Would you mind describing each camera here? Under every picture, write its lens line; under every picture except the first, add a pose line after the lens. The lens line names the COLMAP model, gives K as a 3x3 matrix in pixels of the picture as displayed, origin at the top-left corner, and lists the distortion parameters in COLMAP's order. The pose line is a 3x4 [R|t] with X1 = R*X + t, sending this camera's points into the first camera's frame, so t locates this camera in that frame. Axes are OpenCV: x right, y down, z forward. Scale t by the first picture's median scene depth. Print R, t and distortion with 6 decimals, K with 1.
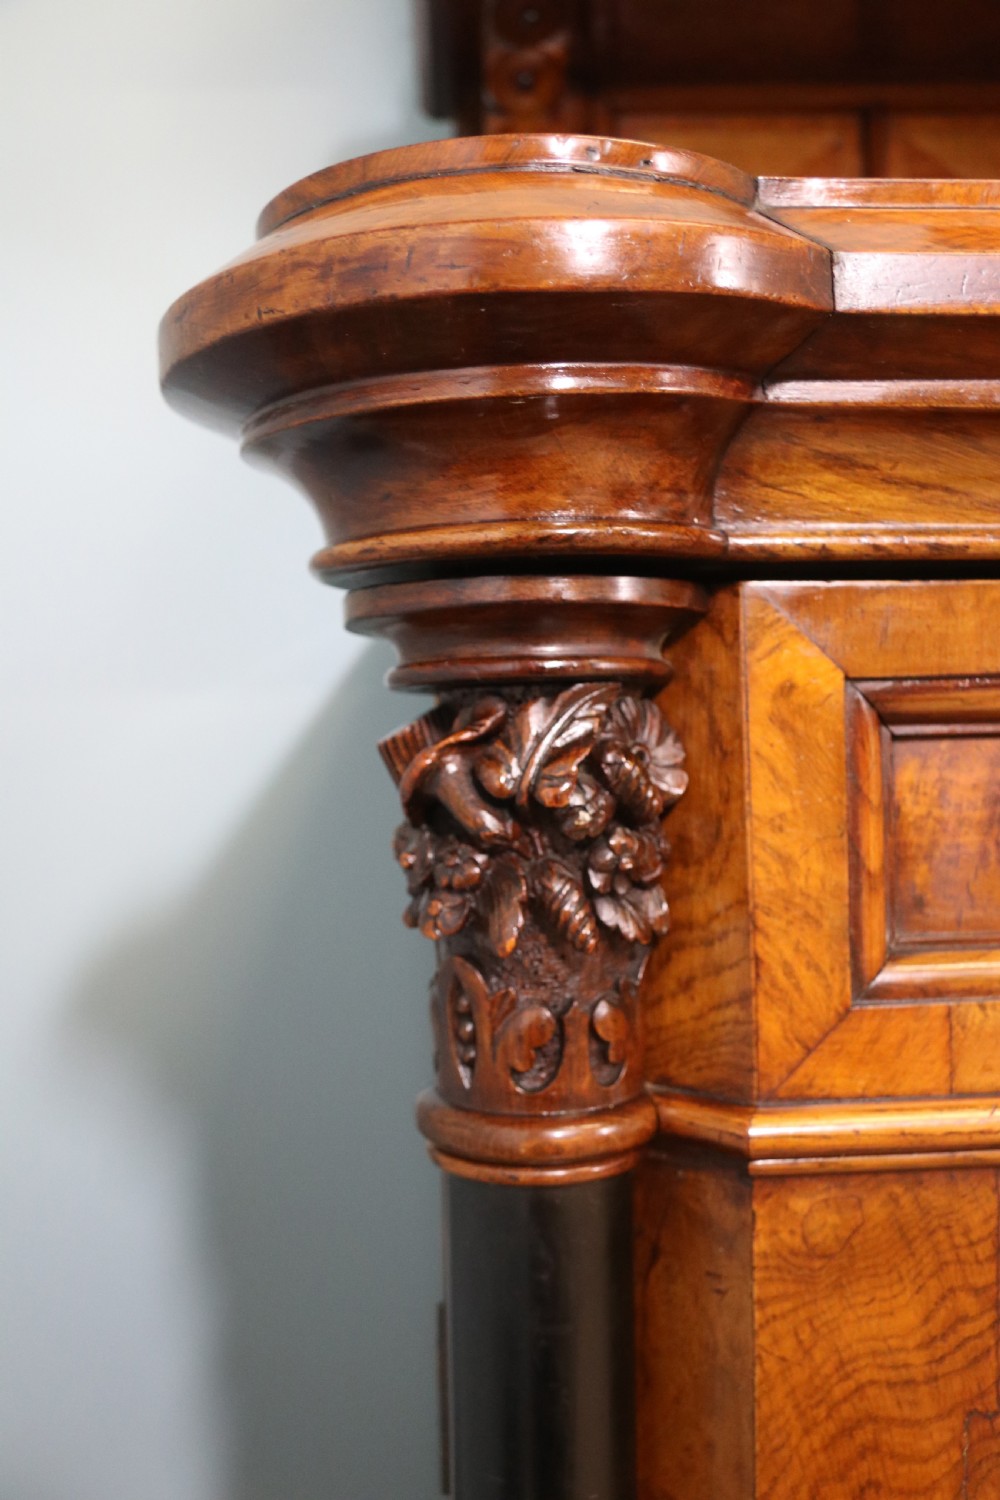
lens RADIAL K [[1252.1, 0, 498.4], [0, 1252.1, 742.5], [0, 0, 1]] dist [-0.158972, 0.059916]
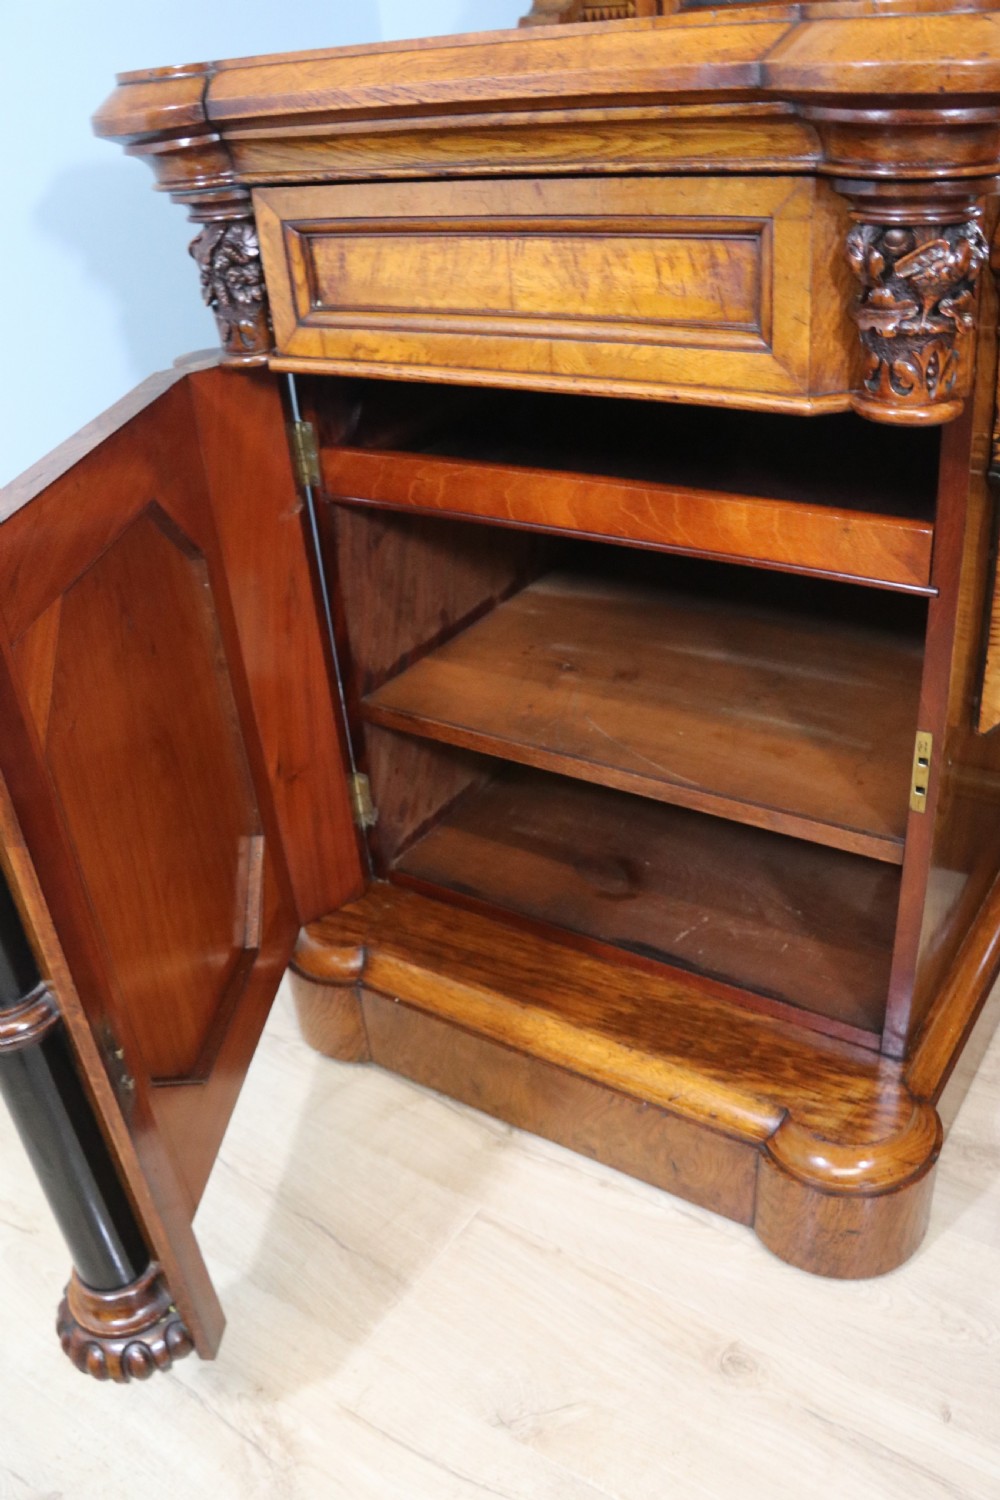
lens RADIAL K [[1252.1, 0, 501.9], [0, 1252.1, 750.4], [0, 0, 1]] dist [-0.158972, 0.059916]
pose [[0.842133, 0.227206, -0.489070, 2.501680], [0.063048, 0.859210, 0.507723, -0.411005], [0.535571, -0.458405, 0.709245, -1.430644]]
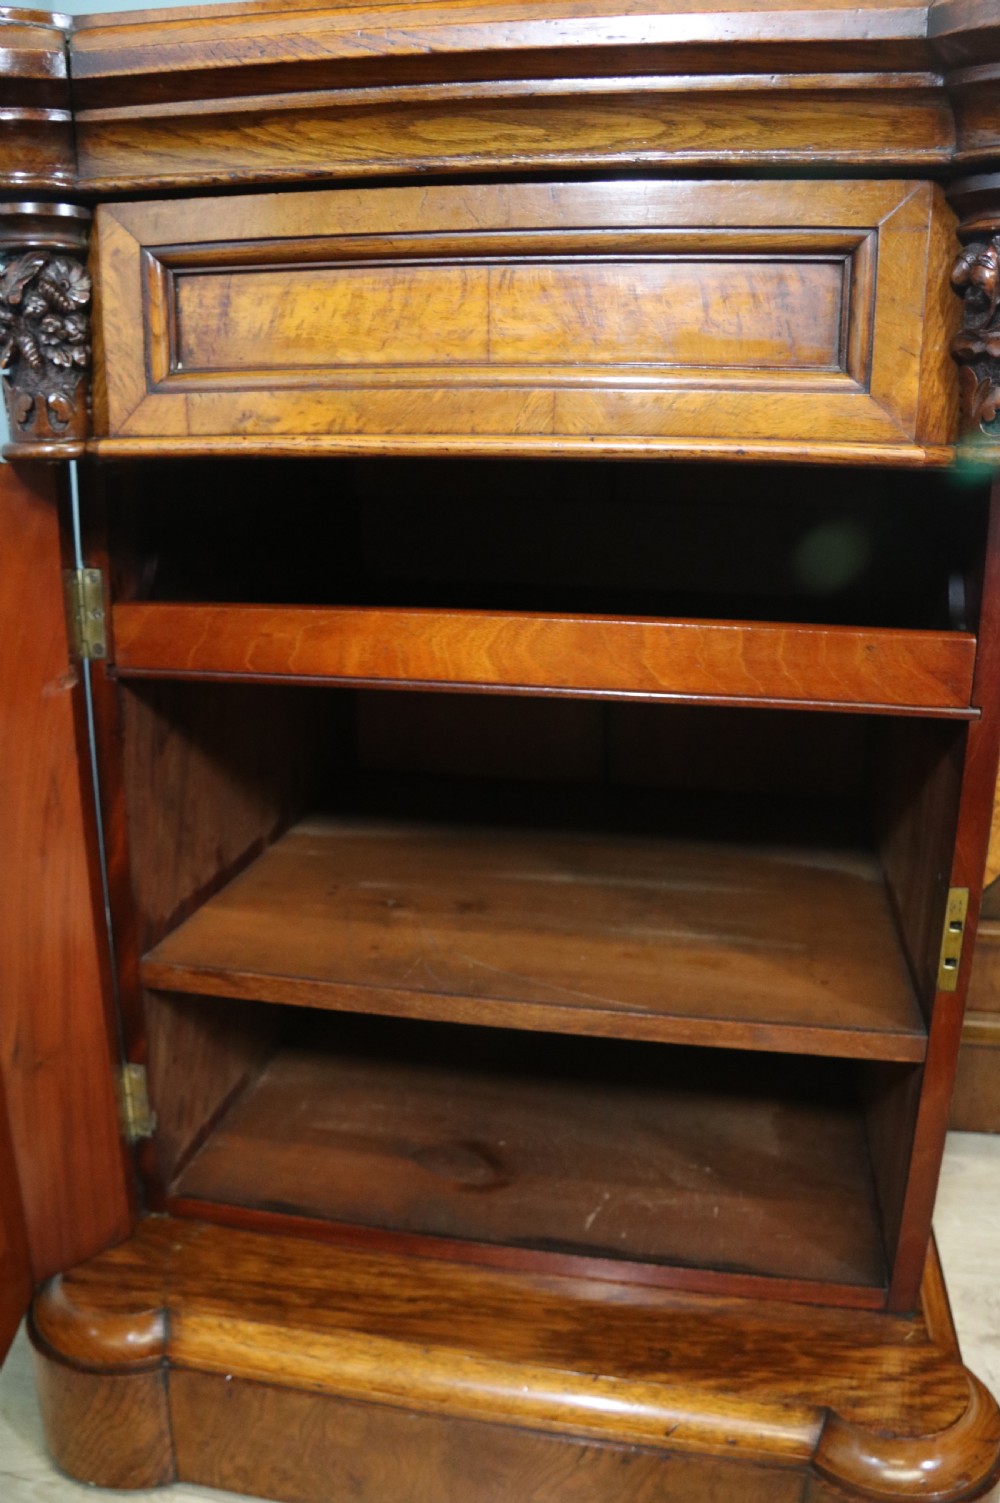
lens RADIAL K [[1195.8, 0, 521.6], [0, 1195.8, 761.3], [0, 0, 1]] dist [-0.166350, 0.079247]
pose [[0.985628, 0.073036, -0.152328, 1.348424], [-0.030820, 0.964319, 0.262942, 0.283622], [0.166097, -0.254468, 0.952711, -1.103004]]
